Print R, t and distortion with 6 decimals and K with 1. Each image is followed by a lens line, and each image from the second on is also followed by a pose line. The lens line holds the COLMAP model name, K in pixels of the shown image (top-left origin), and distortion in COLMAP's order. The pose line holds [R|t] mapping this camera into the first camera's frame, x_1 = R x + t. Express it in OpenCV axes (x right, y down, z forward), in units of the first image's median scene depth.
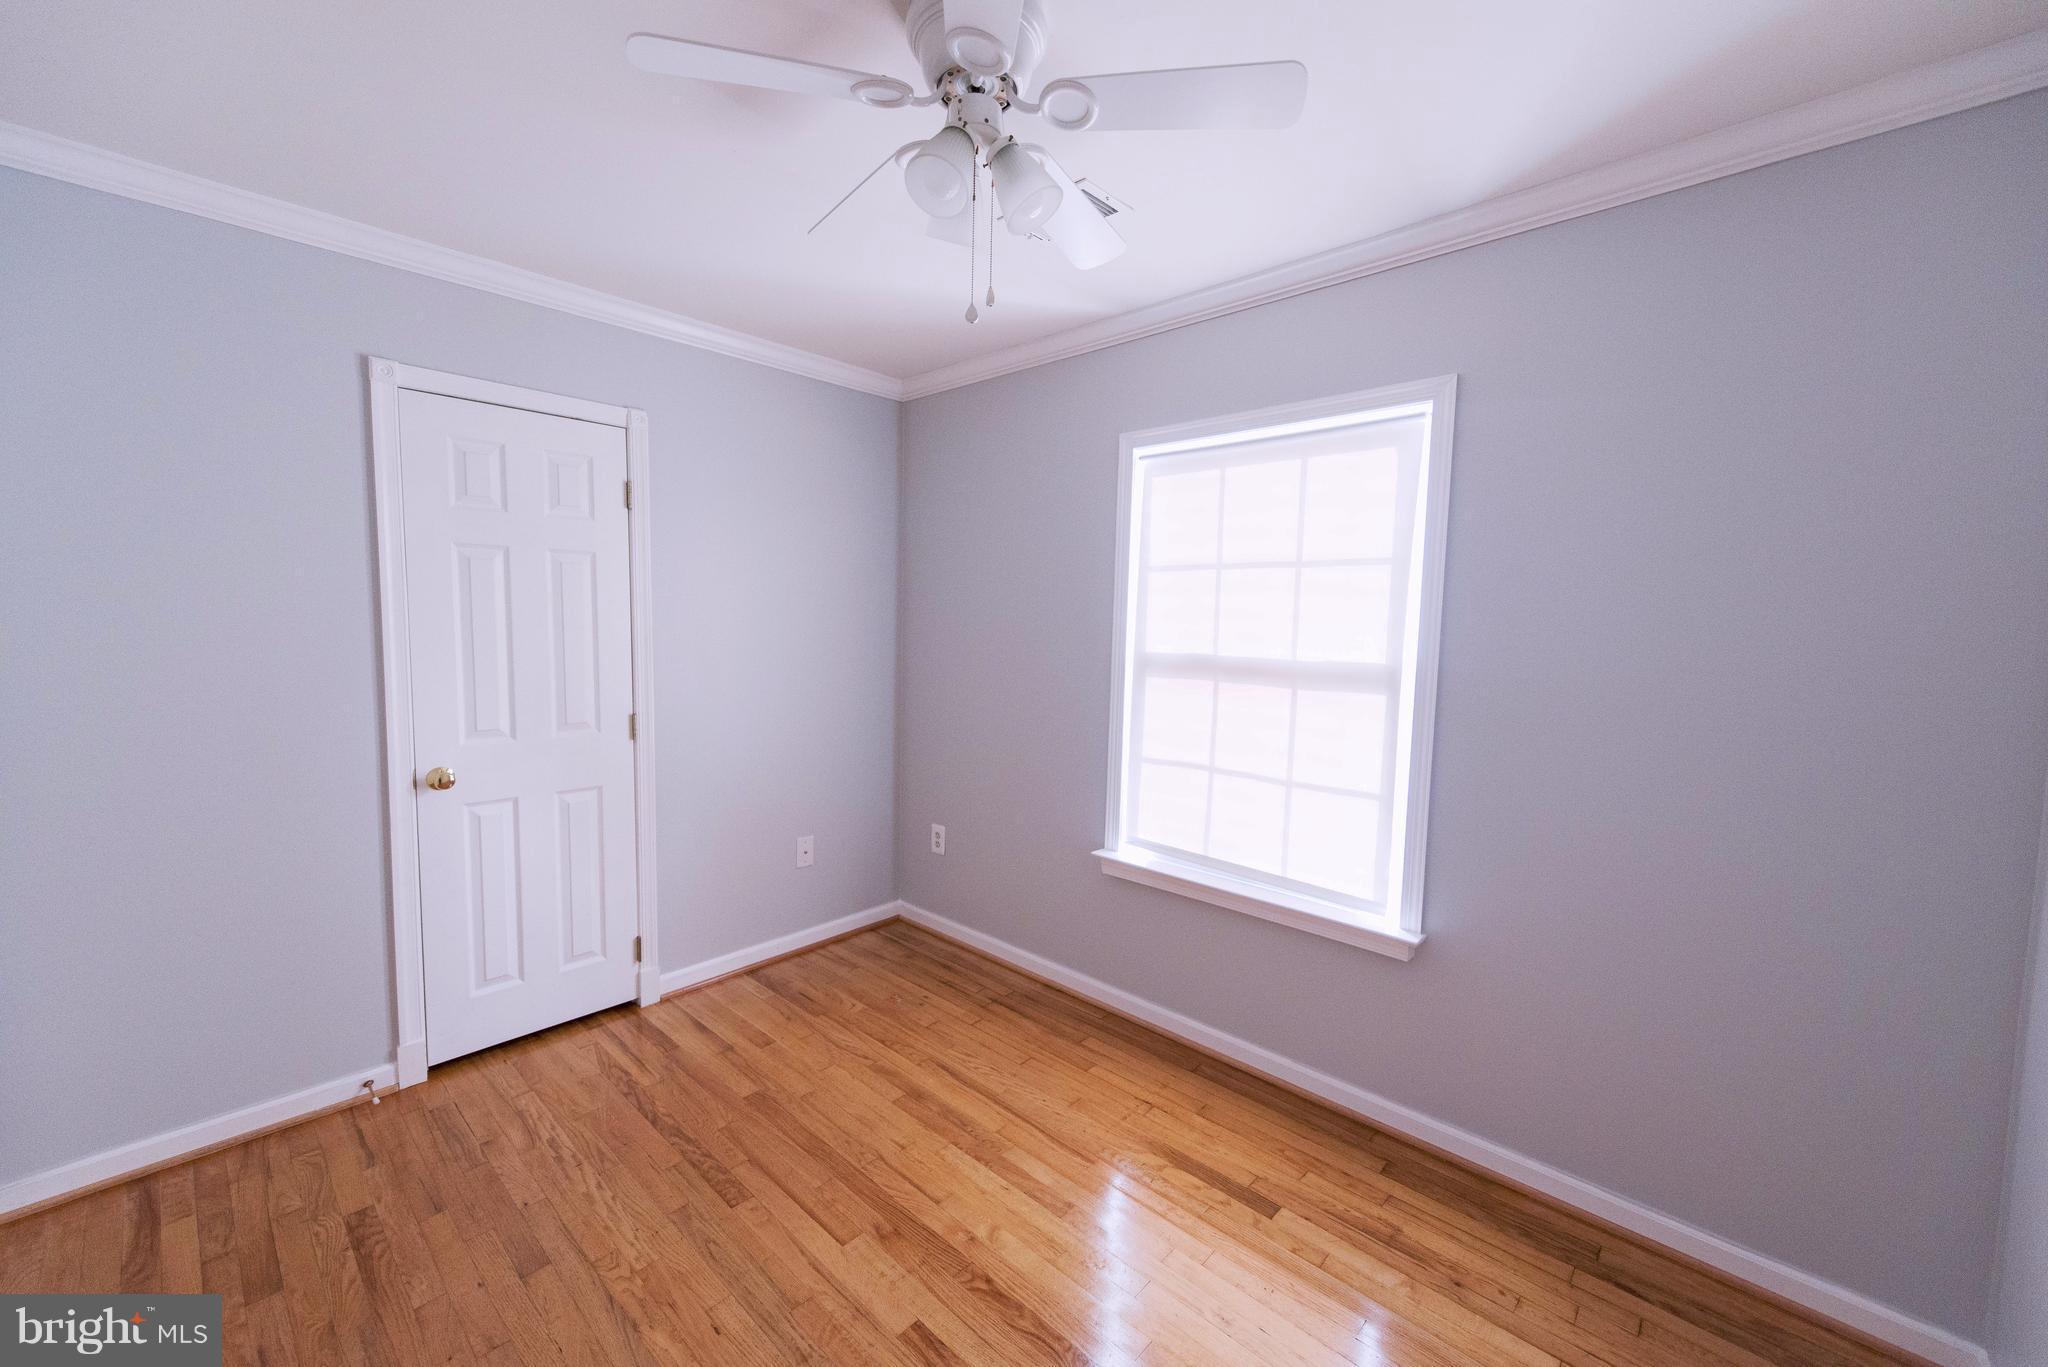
lens RADIAL K [[842.5, 0, 1039.3], [0, 842.5, 687.2], [0, 0, 1]] dist [0.013872, -0.000270]
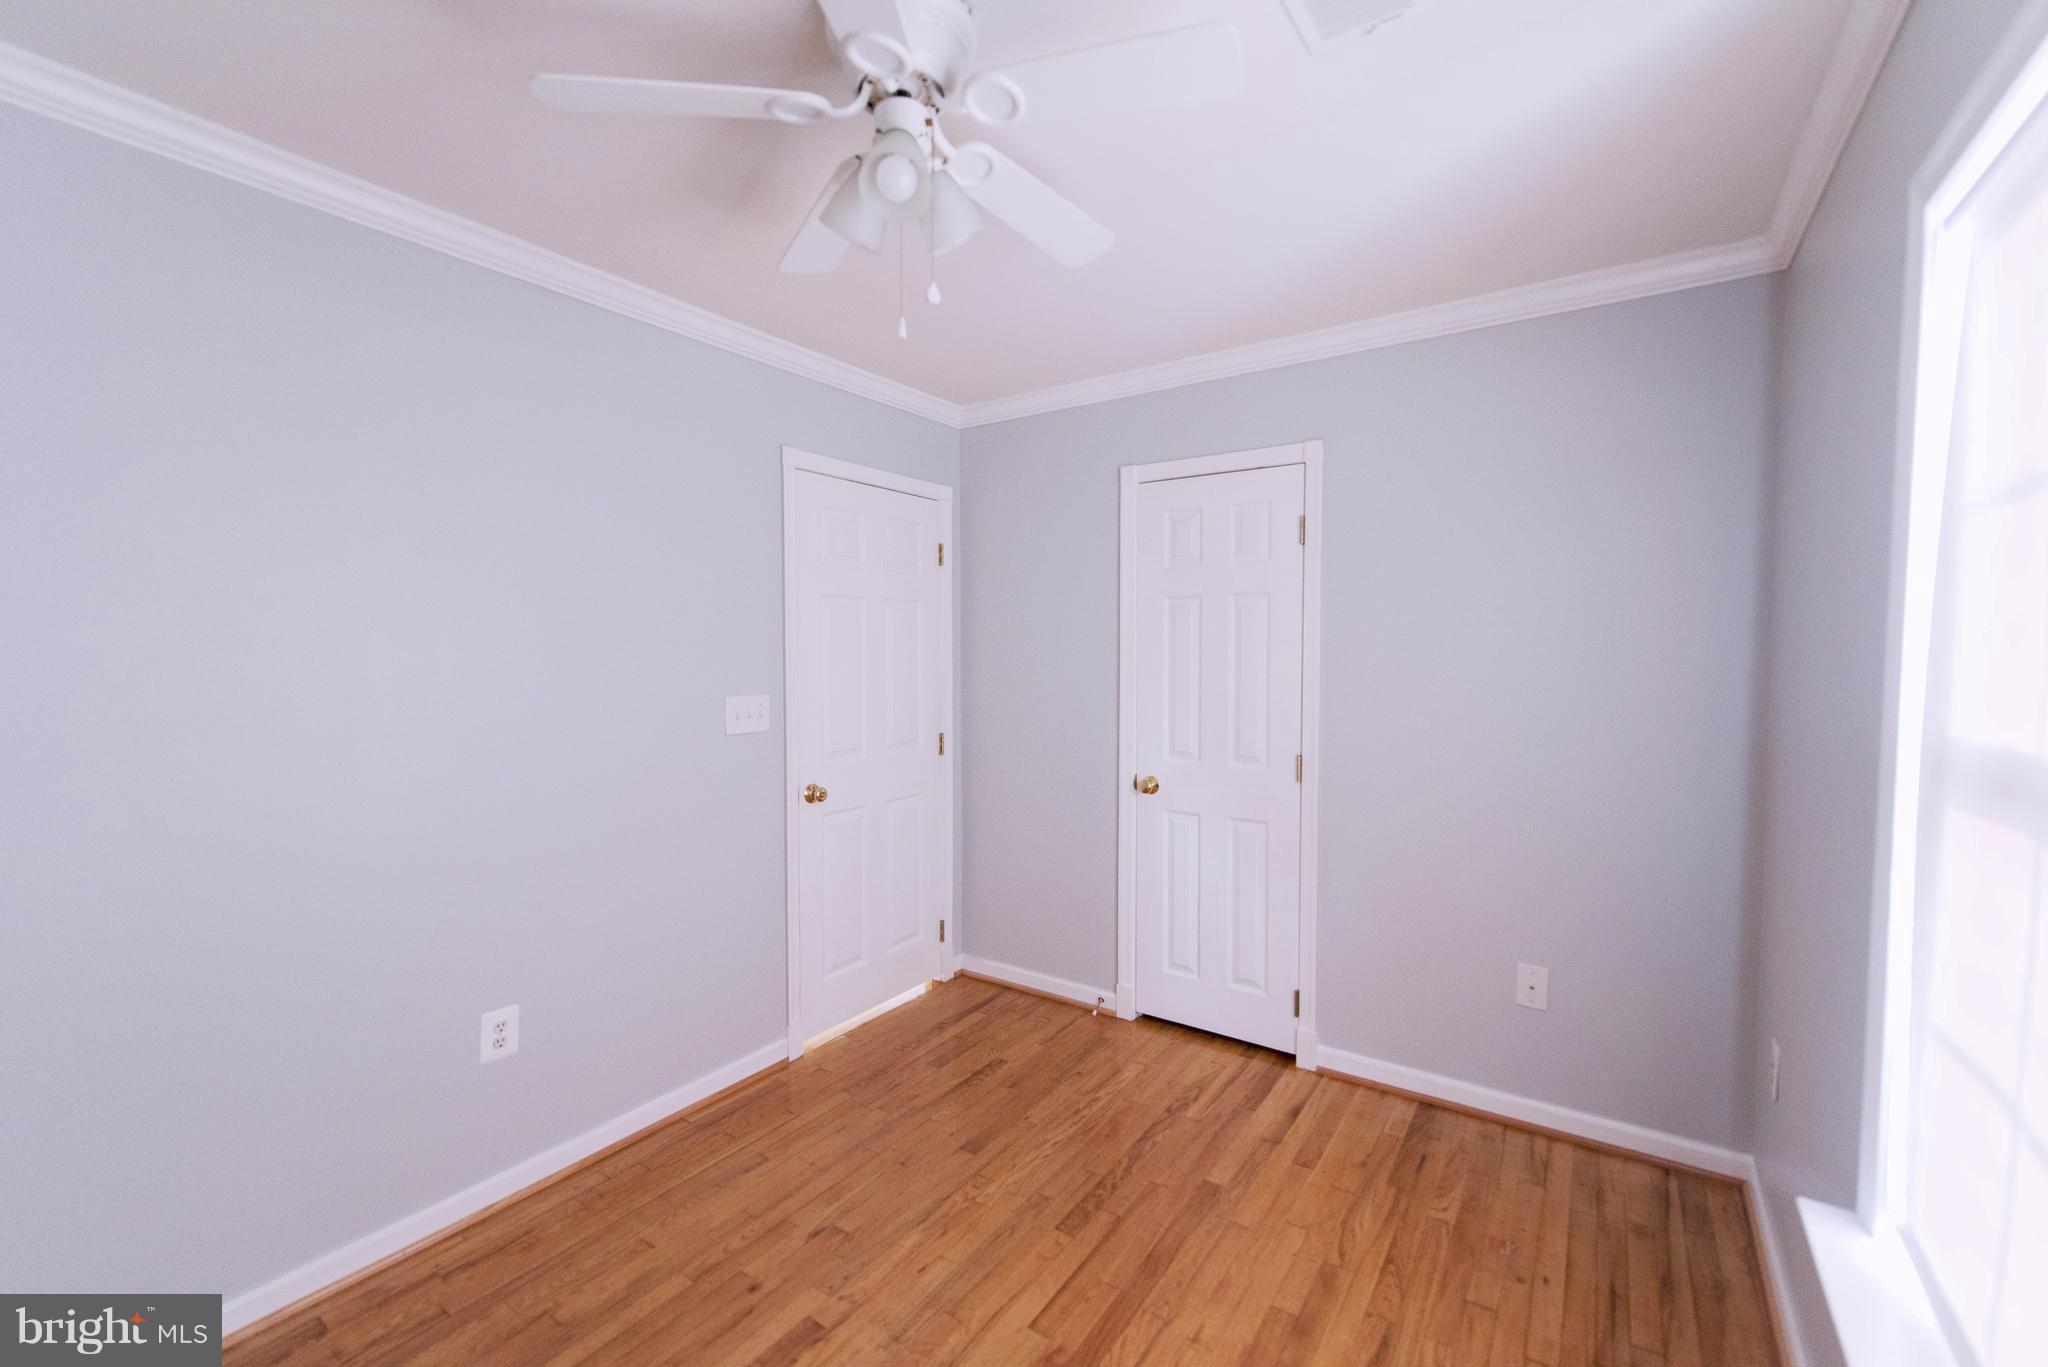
lens RADIAL K [[901.3, 0, 1024.0], [0, 901.3, 683.5], [0, 0, 1]] dist [0.016839, -0.000548]
pose [[0.091467, 0.026297, -0.995461, 0.576814], [-0.079623, 0.996644, 0.019012, -0.050567], [0.992620, 0.077522, 0.093253, 0.656768]]
